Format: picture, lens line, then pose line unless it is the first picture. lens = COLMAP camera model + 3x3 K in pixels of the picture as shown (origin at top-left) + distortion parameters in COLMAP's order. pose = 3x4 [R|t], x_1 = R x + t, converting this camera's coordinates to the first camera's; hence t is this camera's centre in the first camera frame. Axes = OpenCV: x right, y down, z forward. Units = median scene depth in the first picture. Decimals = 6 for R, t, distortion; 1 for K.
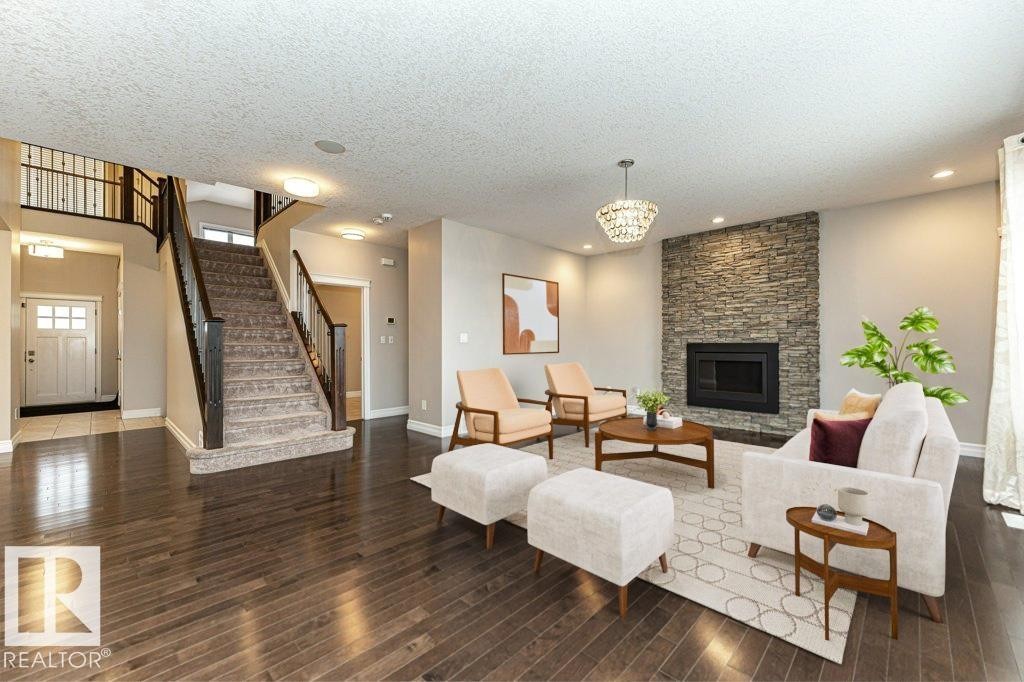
lens RADIAL K [[410.9, 0, 506.8], [0, 410.9, 342.7], [0, 0, 1]] dist [-0.001679, -0.000689]
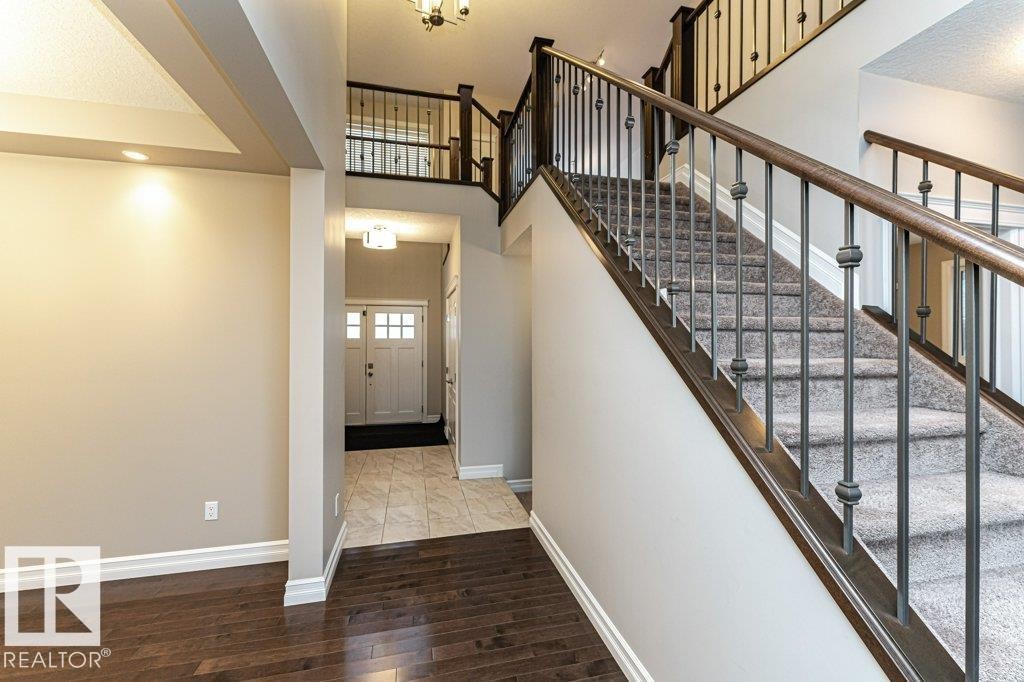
lens RADIAL K [[410.9, 0, 518.1], [0, 410.9, 336.7], [0, 0, 1]] dist [-0.001679, -0.000689]
pose [[0.860815, -0.003620, -0.508905, -0.589019], [0.000785, 0.999983, -0.005784, -0.047394], [0.508918, 0.004579, 0.860803, 0.541244]]
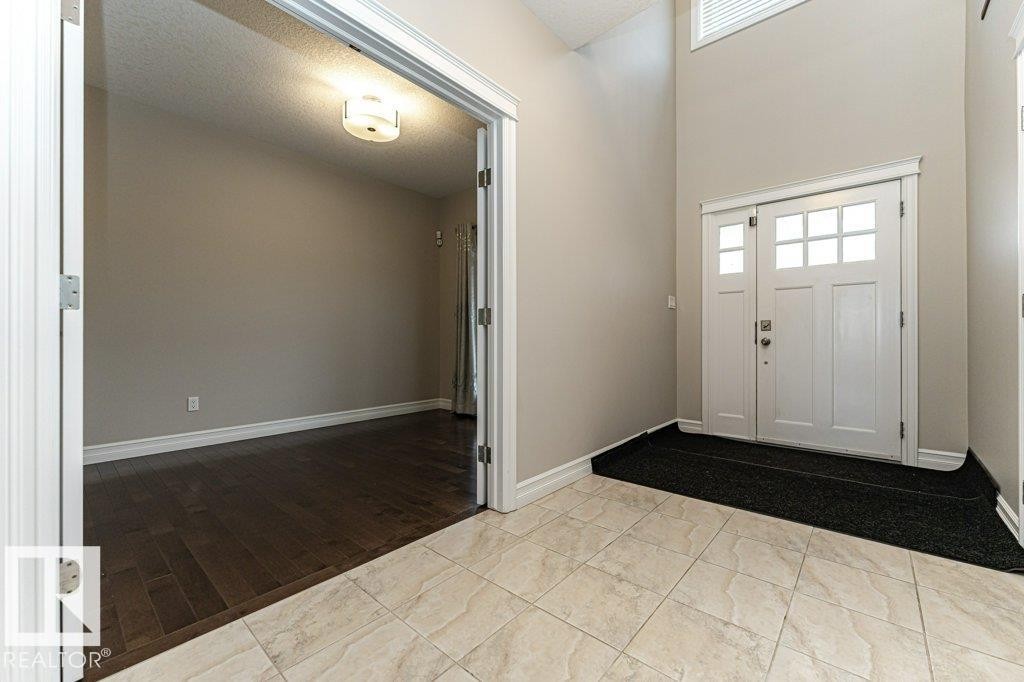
lens RADIAL K [[410.9, 0, 531.9], [0, 410.9, 338.7], [0, 0, 1]] dist [-0.001679, -0.000689]
pose [[0.089807, -0.006363, -0.995939, -1.035285], [0.004602, 0.999972, -0.005973, 0.058806], [0.995949, -0.004047, 0.089834, 0.990774]]
